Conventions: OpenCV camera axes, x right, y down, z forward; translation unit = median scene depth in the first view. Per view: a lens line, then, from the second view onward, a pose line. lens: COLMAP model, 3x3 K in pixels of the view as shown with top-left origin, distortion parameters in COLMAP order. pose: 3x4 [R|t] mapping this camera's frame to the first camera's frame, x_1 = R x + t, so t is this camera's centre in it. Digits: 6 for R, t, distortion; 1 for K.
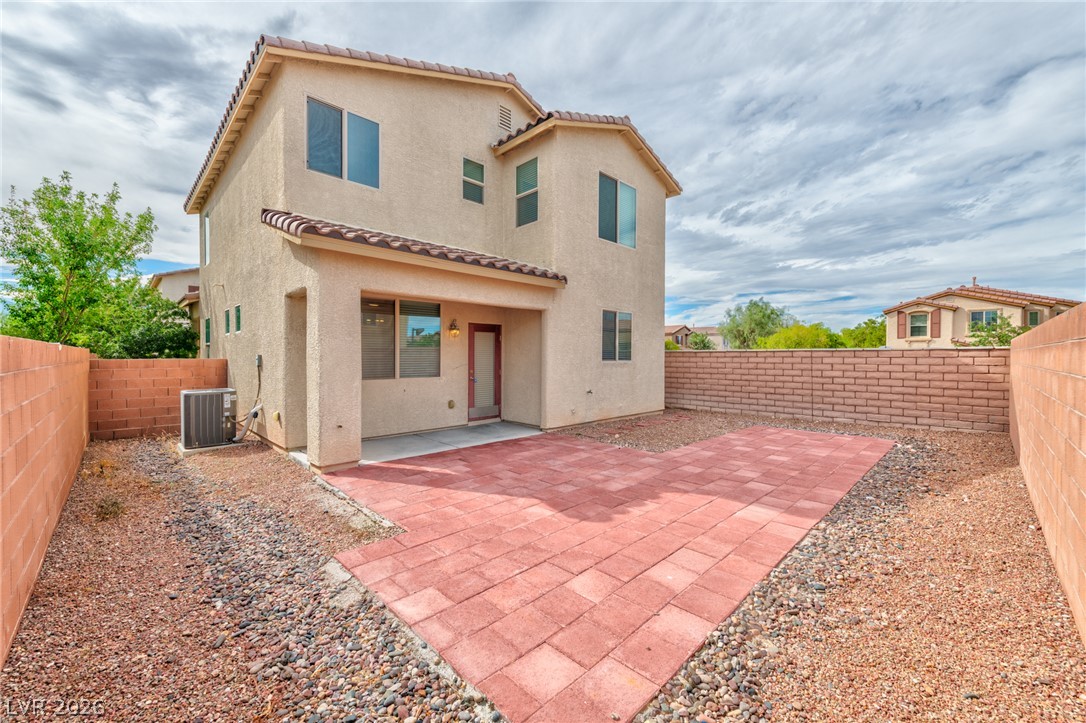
lens RADIAL K [[438.5, 0, 549.0], [0, 438.5, 358.3], [0, 0, 1]] dist [0.018579, -0.002657]
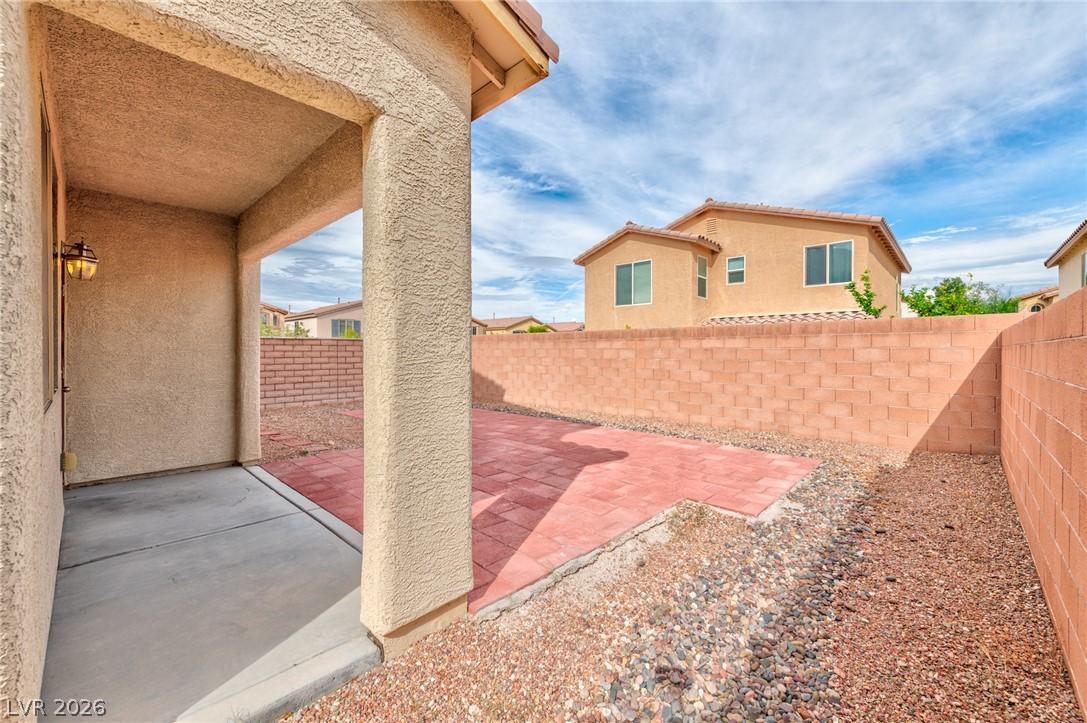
lens RADIAL K [[432.4, 0, 552.6], [0, 432.4, 355.2], [0, 0, 1]] dist [0.001197, 0.000023]
pose [[-0.043085, -0.011669, 0.999003, -0.735179], [0.006794, 0.999905, 0.011972, 0.018012], [-0.999048, 0.007303, -0.043002, 0.746458]]
